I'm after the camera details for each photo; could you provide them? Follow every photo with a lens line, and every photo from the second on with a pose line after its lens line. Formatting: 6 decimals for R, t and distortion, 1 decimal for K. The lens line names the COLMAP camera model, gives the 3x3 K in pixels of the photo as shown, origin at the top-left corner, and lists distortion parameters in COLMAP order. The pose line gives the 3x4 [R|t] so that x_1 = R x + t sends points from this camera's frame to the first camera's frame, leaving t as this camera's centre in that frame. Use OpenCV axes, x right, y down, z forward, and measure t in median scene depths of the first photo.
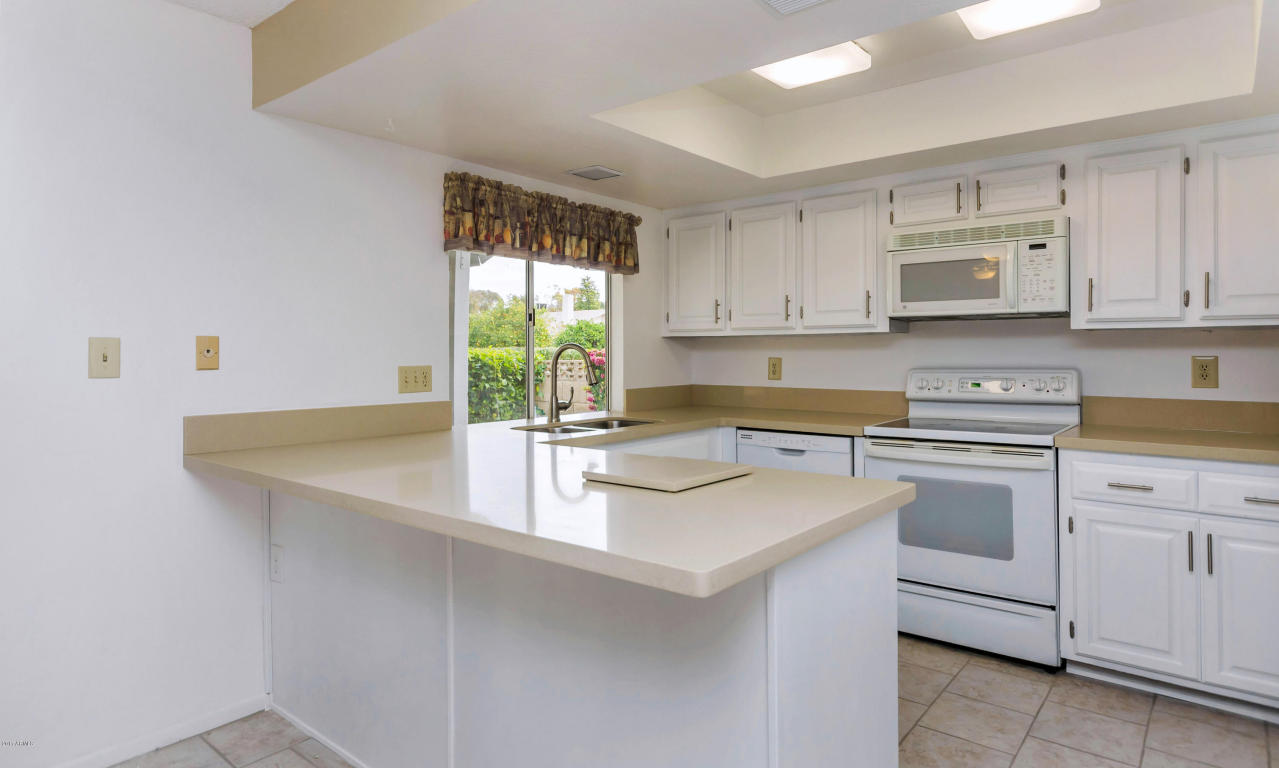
lens RADIAL K [[729.5, 0, 641.1], [0, 729.5, 346.5], [0, 0, 1]] dist [0.002181, -0.000428]
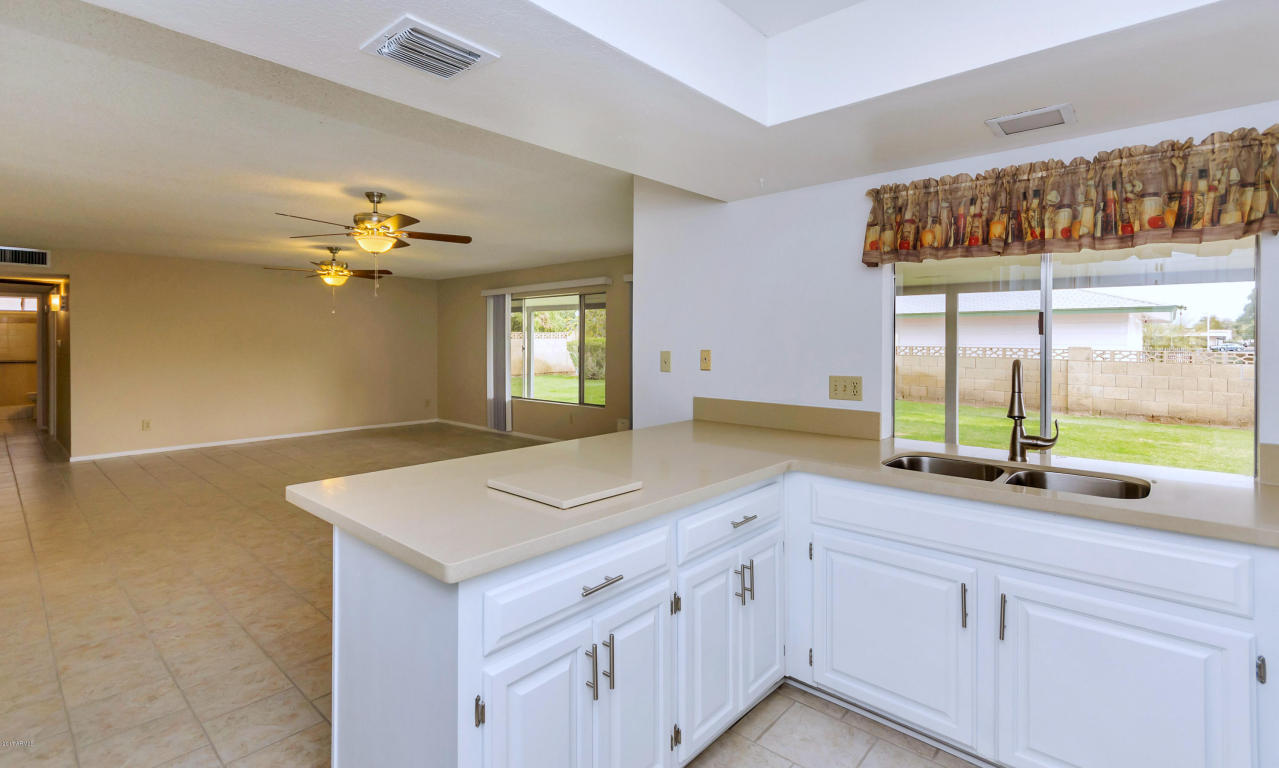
lens RADIAL K [[577.6, 0, 638.4], [0, 577.6, 345.9], [0, 0, 1]] dist [-0.000769, 0.000740]
pose [[-0.052343, 0.013876, -0.998533, 0.545581], [0.007572, 0.999880, 0.013498, -0.031310], [0.998600, -0.006854, -0.052441, 0.679425]]
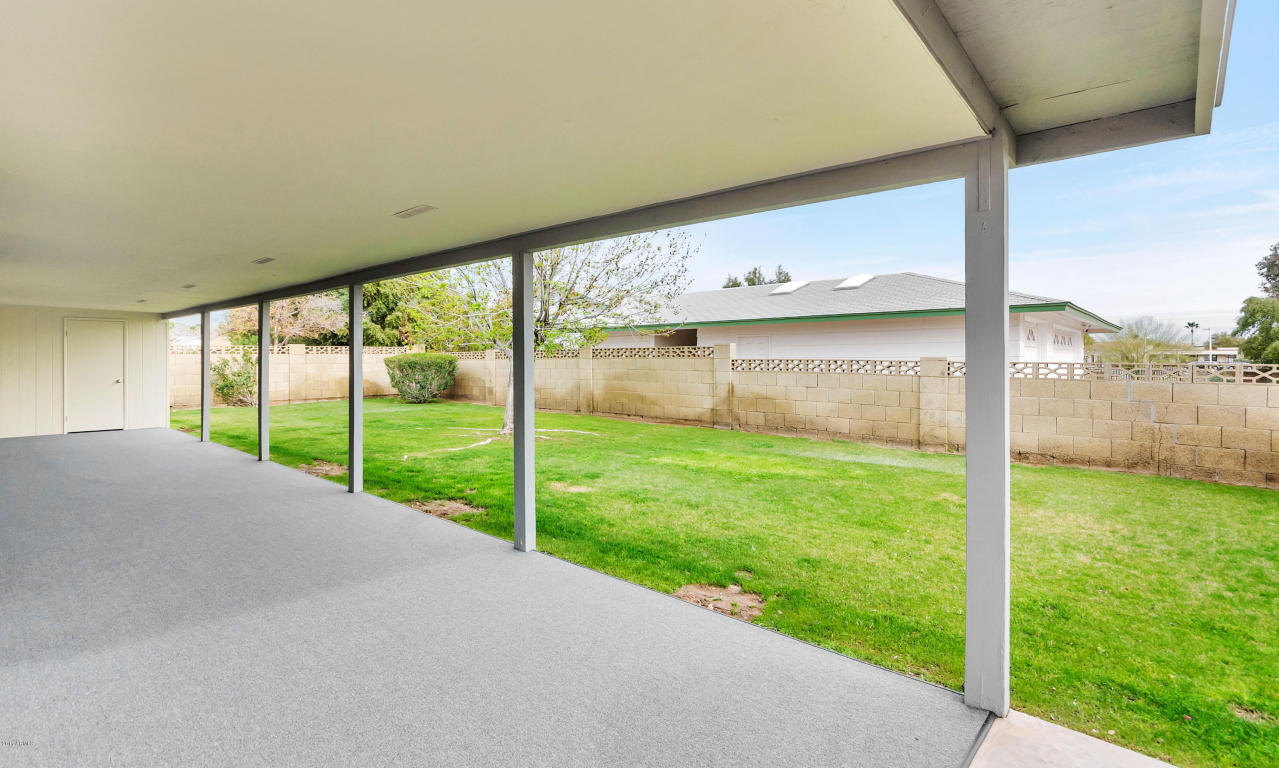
lens RADIAL K [[586.1, 0, 635.2], [0, 586.1, 356.2], [0, 0, 1]] dist [0.000203, 0.006443]
pose [[-0.065445, -0.012435, -0.997779, -0.422861], [0.012451, 0.999834, -0.013277, 0.055757], [0.997778, -0.013292, -0.065280, 2.071385]]
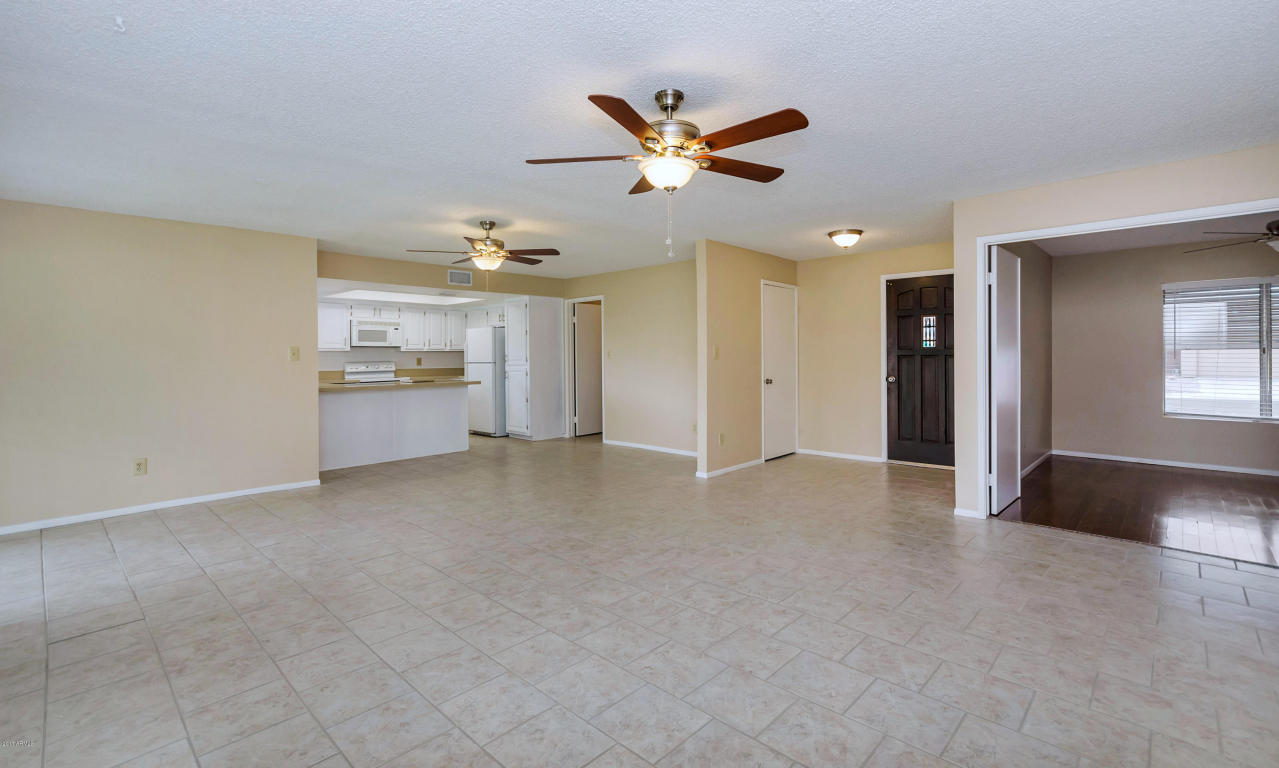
lens RADIAL K [[586.1, 0, 635.2], [0, 586.1, 356.2], [0, 0, 1]] dist [0.000203, 0.006443]
pose [[0.089362, 0.004347, 0.995990, -2.155286], [-0.000132, 0.999991, -0.004353, 0.014878], [-0.995999, 0.000257, 0.089362, -0.453611]]
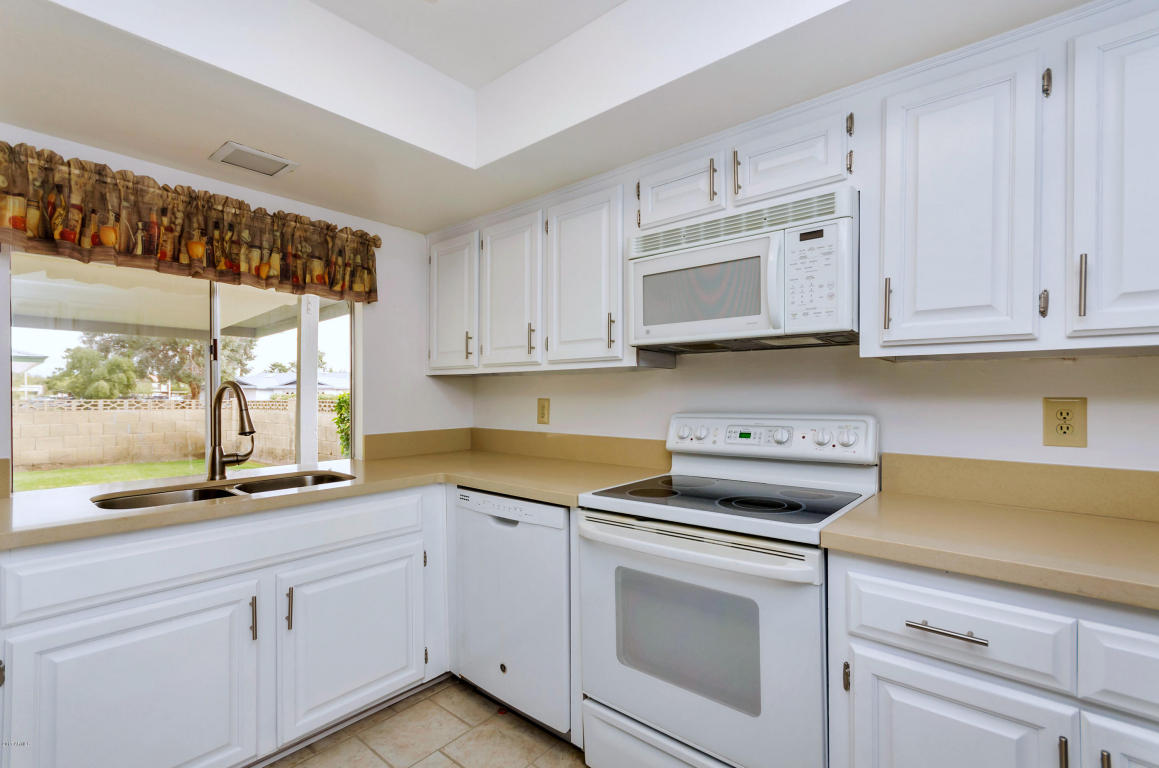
lens RADIAL K [[528.6, 0, 583.6], [0, 528.6, 395.4], [0, 0, 1]] dist [0.002260, 0.000638]
pose [[0.999790, 0.000737, -0.020498, 0.314289], [-0.000515, 0.999941, 0.010815, 0.005372], [0.020504, -0.010802, 0.999731, 0.463222]]
